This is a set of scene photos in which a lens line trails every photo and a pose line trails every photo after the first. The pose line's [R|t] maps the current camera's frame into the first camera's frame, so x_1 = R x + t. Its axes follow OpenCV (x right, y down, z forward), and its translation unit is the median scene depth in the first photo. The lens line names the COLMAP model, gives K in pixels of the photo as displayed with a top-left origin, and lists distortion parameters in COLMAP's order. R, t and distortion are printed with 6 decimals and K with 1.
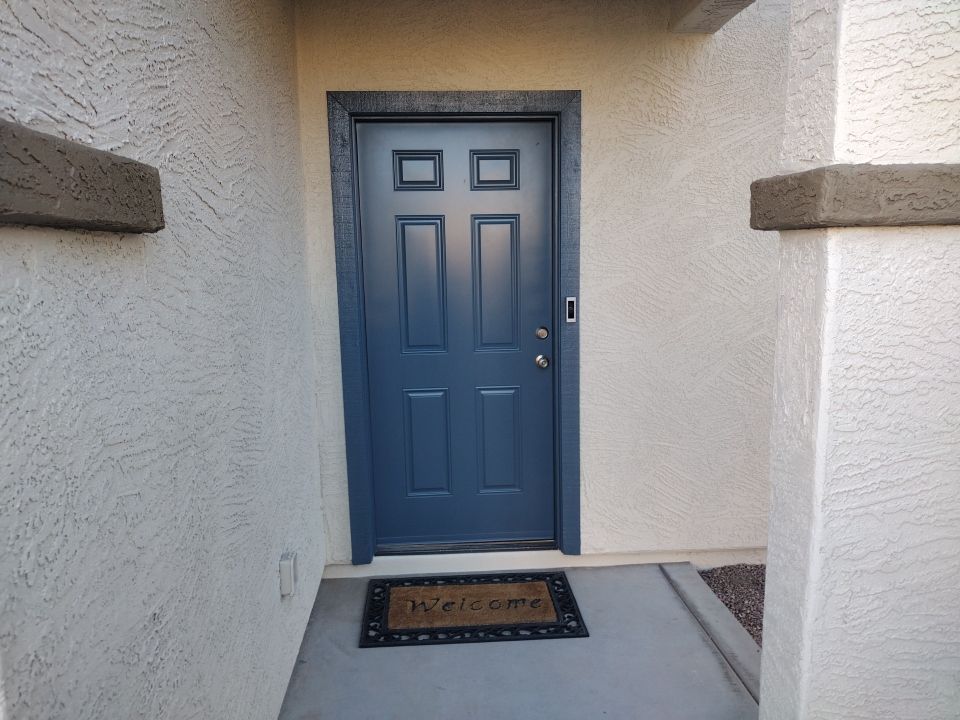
lens RADIAL K [[709.7, 0, 480.0], [0, 709.7, 360.0], [0, 0, 1]] dist [0.092109, -0.123144]
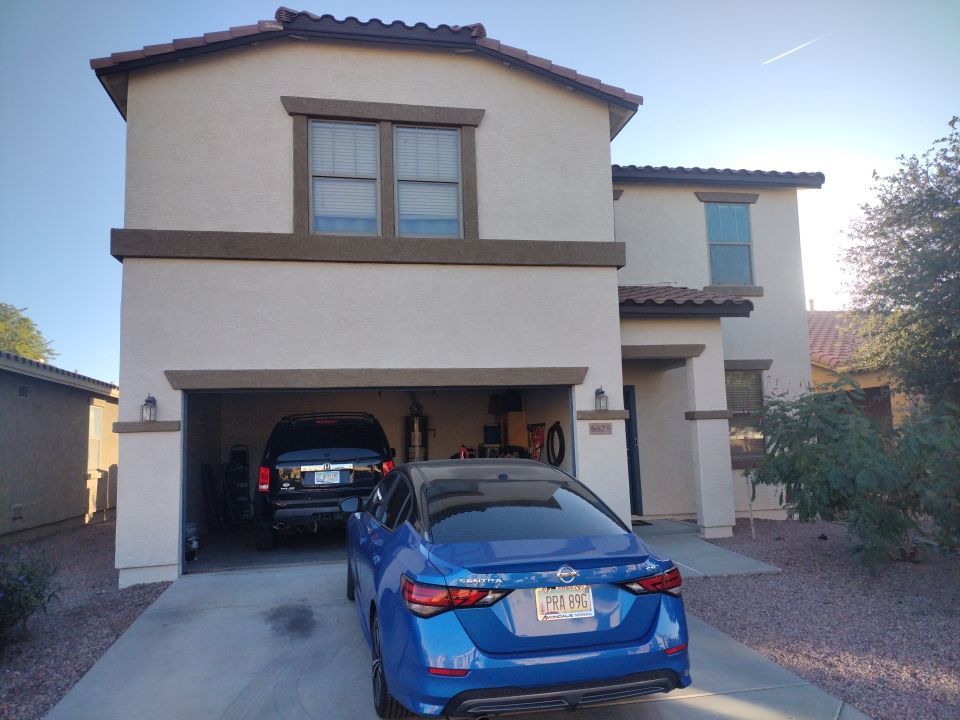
lens RADIAL K [[709.7, 0, 480.0], [0, 709.7, 360.0], [0, 0, 1]] dist [0.092109, -0.123144]
pose [[0.992047, -0.000702, 0.125866, -1.132283], [0.034584, 0.963016, -0.267215, 0.476836], [-0.121024, 0.269442, 0.955382, -2.527166]]
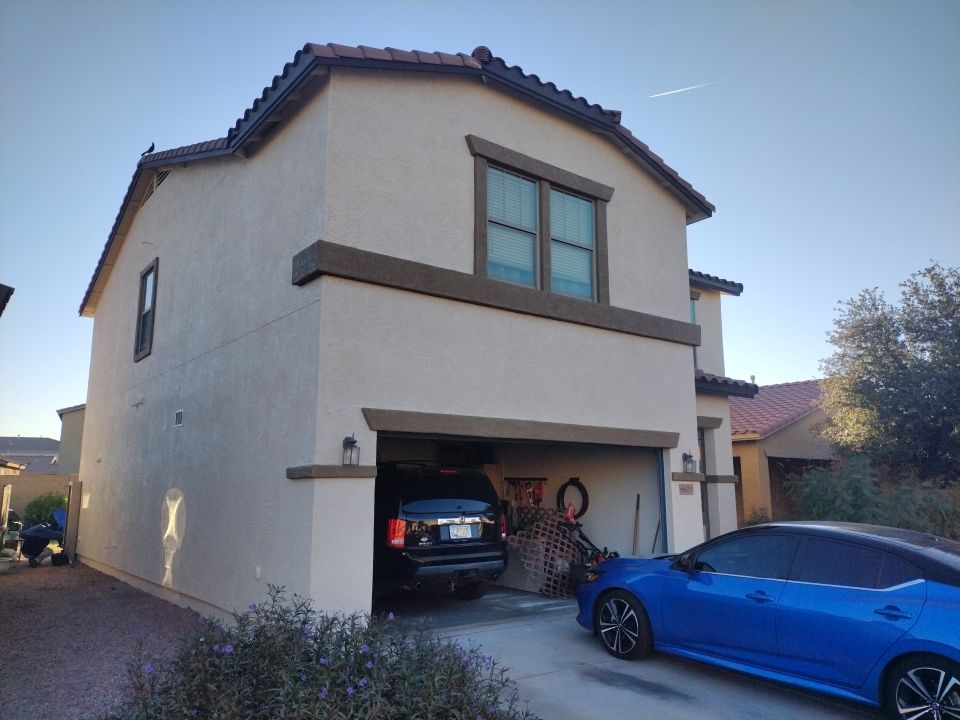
lens RADIAL K [[709.7, 0, 480.0], [0, 709.7, 360.0], [0, 0, 1]] dist [0.092109, -0.123144]
pose [[0.828672, 0.113476, 0.548111, -2.890548], [0.071263, 0.949877, -0.304395, 0.353715], [-0.555179, 0.291304, 0.779050, -1.923735]]
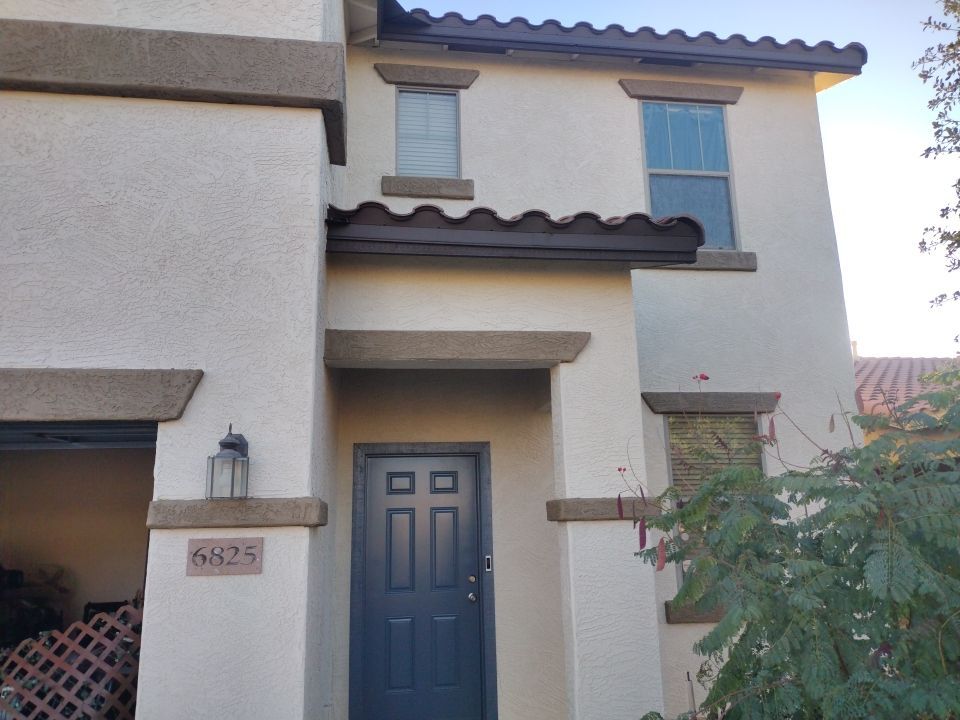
lens RADIAL K [[702.7, 0, 485.4], [0, 702.7, 358.5], [0, 0, 1]] dist [0.045385, -0.003316]
pose [[0.996934, 0.010458, 0.077544, -0.015588], [0.019327, 0.927406, -0.373557, 0.105880], [-0.075822, 0.373910, 0.924360, -0.752167]]
